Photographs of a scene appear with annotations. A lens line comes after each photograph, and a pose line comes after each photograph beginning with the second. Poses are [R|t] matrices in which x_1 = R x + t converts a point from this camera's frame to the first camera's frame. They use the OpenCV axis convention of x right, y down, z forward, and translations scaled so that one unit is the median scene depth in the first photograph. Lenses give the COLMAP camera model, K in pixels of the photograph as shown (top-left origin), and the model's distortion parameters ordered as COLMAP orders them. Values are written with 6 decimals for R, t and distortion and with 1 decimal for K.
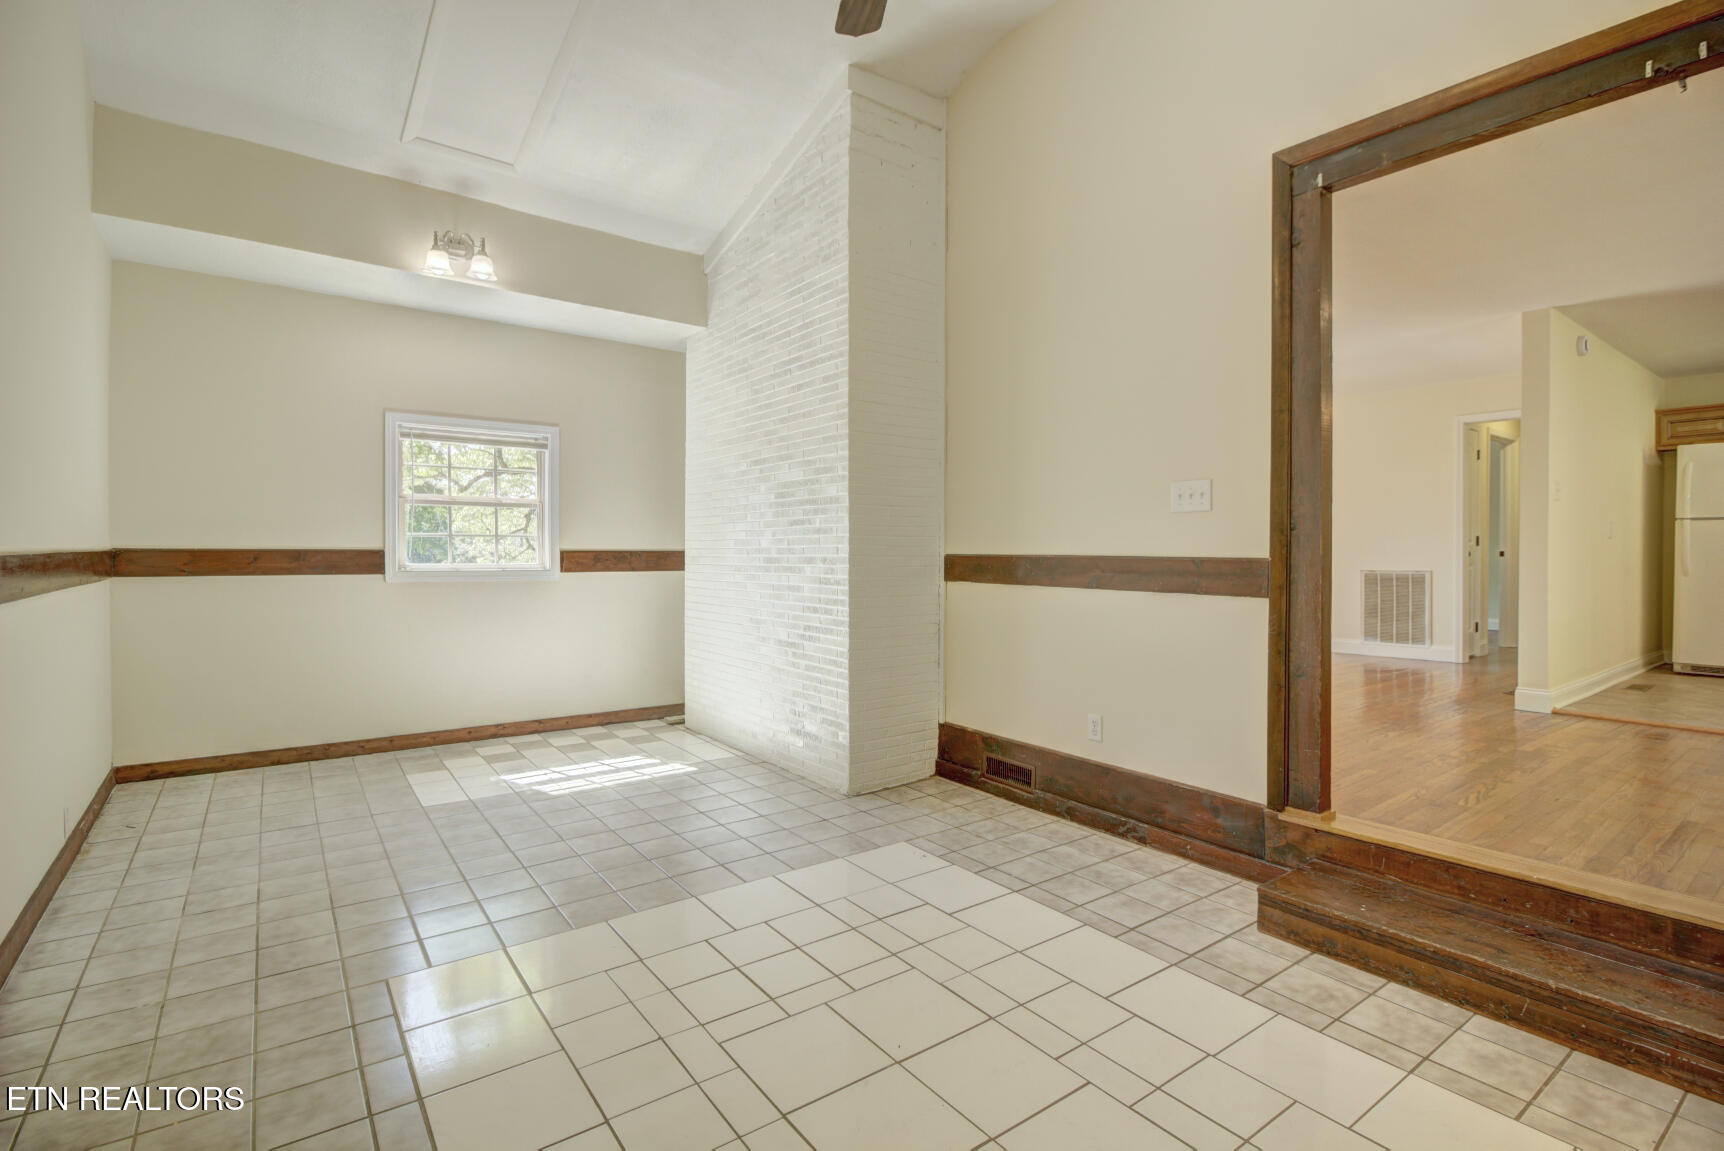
lens RADIAL K [[844.5, 0, 862.0], [0, 844.5, 575.5], [0, 0, 1]] dist [0.003474, 0.000813]
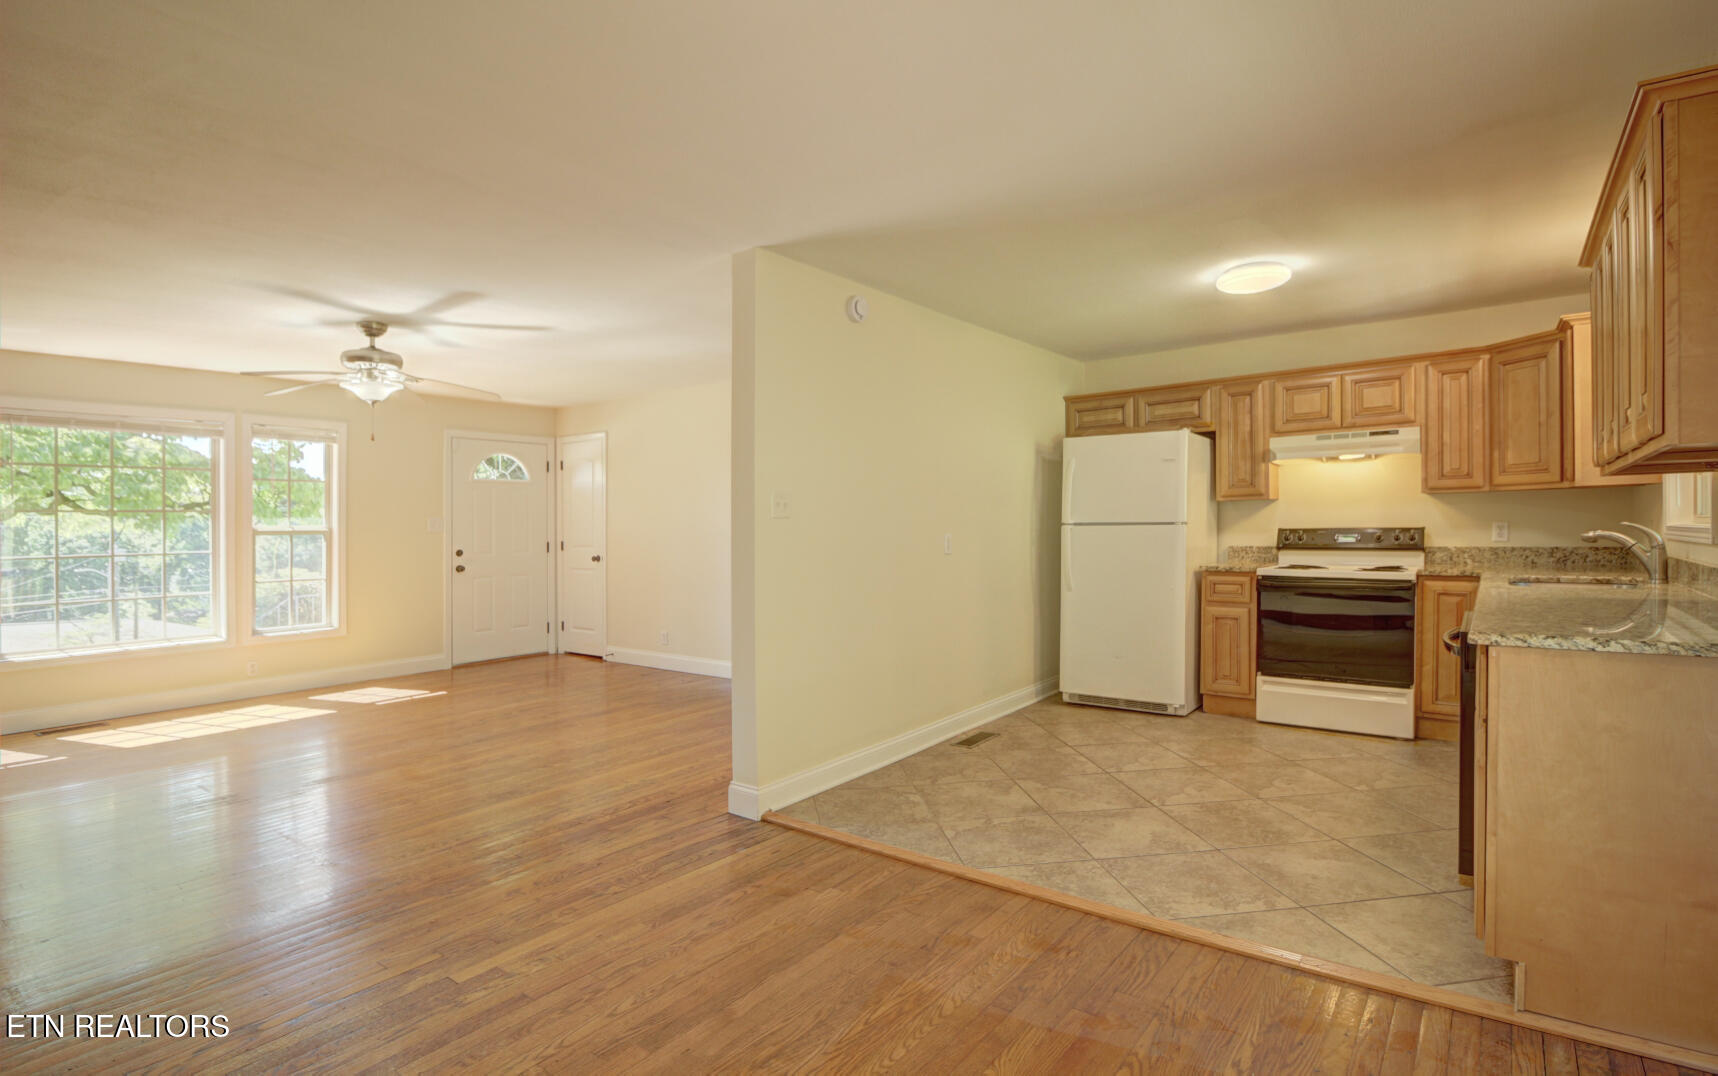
lens RADIAL K [[821.7, 0, 859.0], [0, 821.7, 538.0], [0, 0, 1]] dist [-0.002188, -0.000573]
pose [[0.966671, -0.013365, 0.255673, 0.548203], [0.012583, 0.999910, 0.004693, -0.059535], [-0.255713, -0.001319, 0.966752, 0.248815]]
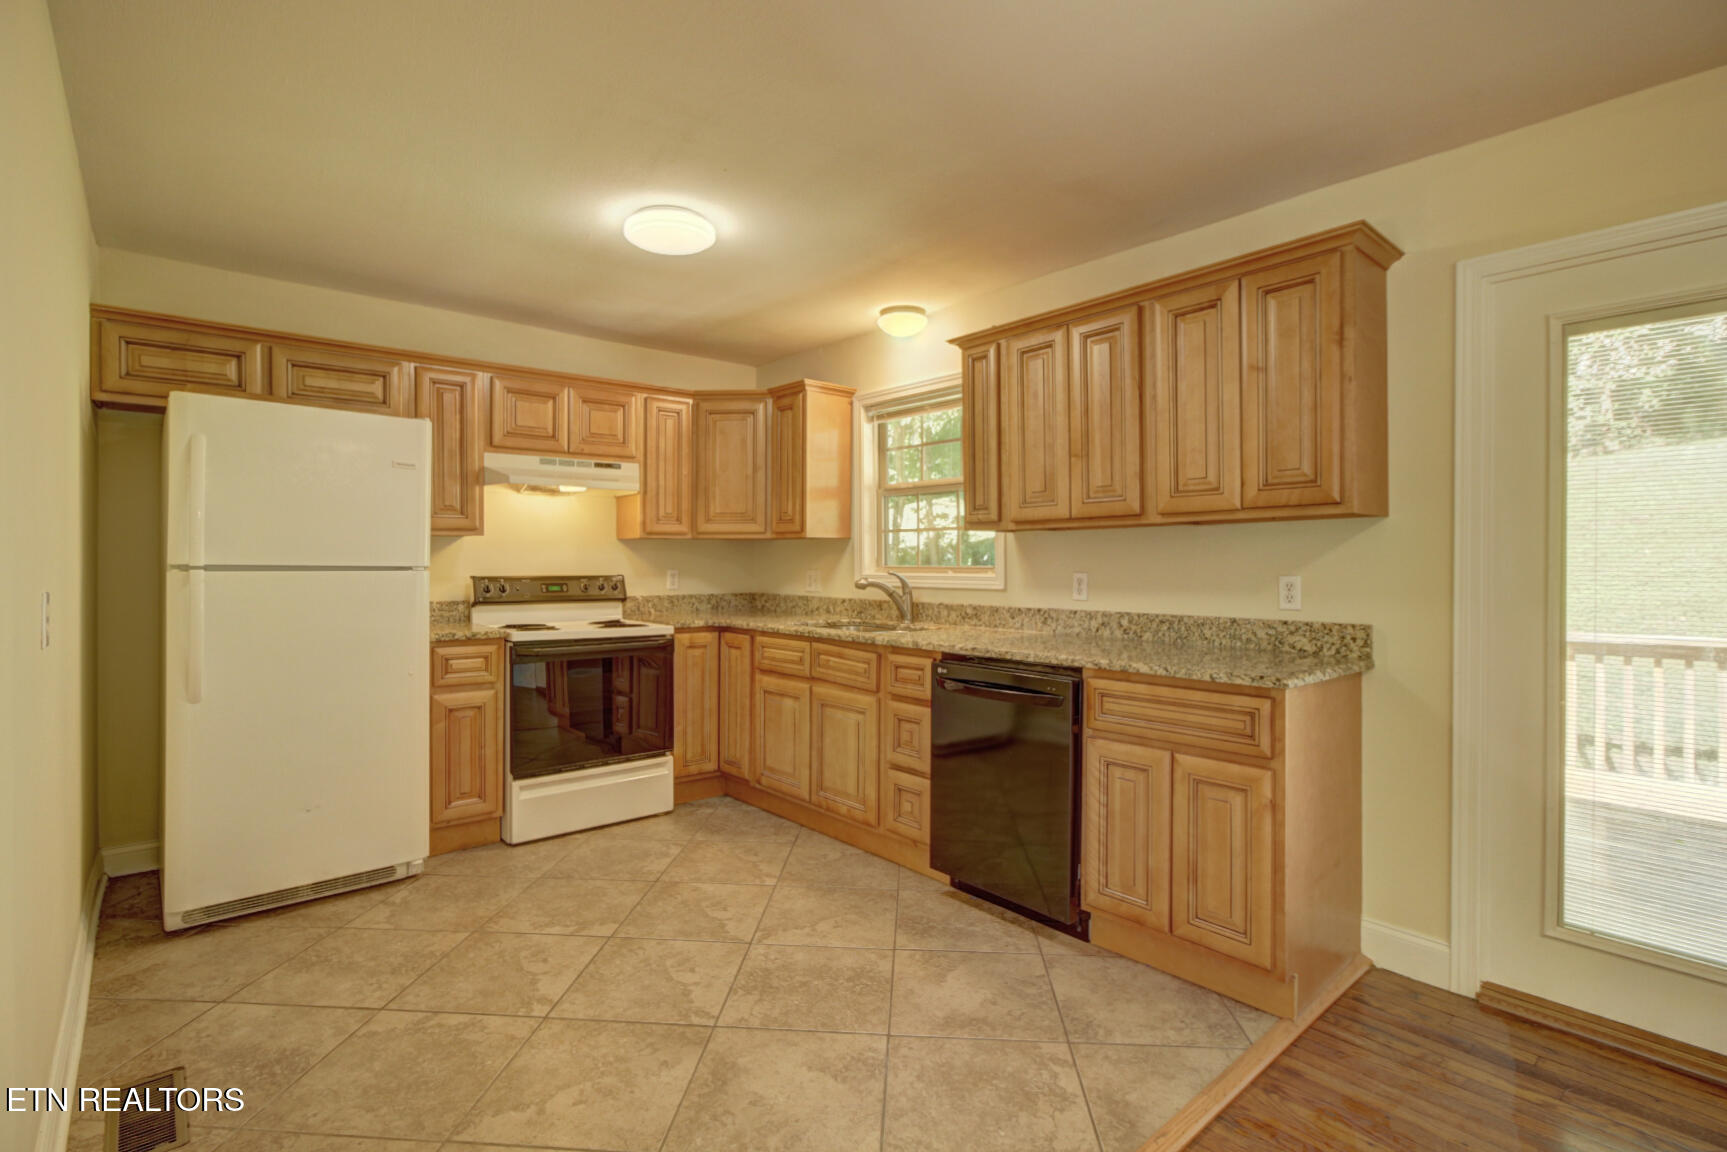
lens RADIAL K [[846.0, 0, 863.5], [0, 846.0, 576.0], [0, 0, 1]] dist [0.003474, 0.000813]
pose [[-0.049071, -0.009830, 0.998747, 0.527055], [0.008236, 0.999914, 0.010246, -0.064308], [-0.998761, 0.008728, -0.048986, 0.682552]]
